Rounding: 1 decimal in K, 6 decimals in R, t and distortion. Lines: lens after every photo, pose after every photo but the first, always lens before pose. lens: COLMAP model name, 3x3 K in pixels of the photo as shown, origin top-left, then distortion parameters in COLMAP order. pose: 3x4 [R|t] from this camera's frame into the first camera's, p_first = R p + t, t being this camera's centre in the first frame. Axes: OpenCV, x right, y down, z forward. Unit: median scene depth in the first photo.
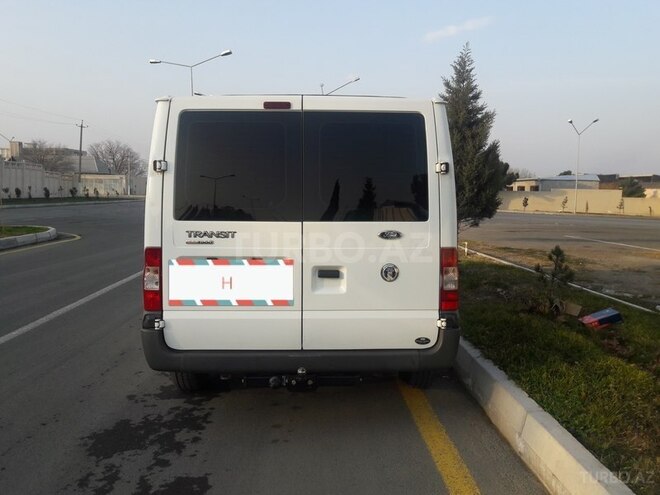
lens RADIAL K [[544.2, 0, 330.0], [0, 544.2, 247.5], [0, 0, 1]] dist [0.173534, -0.353009]
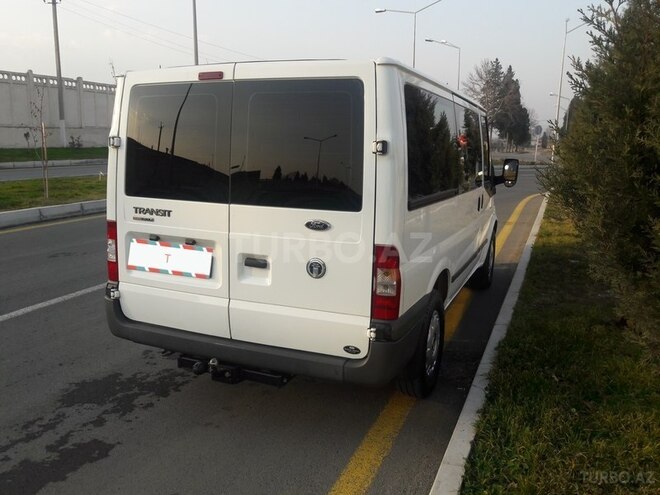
lens RADIAL K [[544.2, 0, 330.0], [0, 544.2, 247.5], [0, 0, 1]] dist [0.173534, -0.353009]
pose [[0.903704, 0.089041, -0.418798, 0.492790], [-0.050333, 0.993448, 0.102606, -0.077411], [0.425190, -0.071646, 0.902264, 0.227360]]
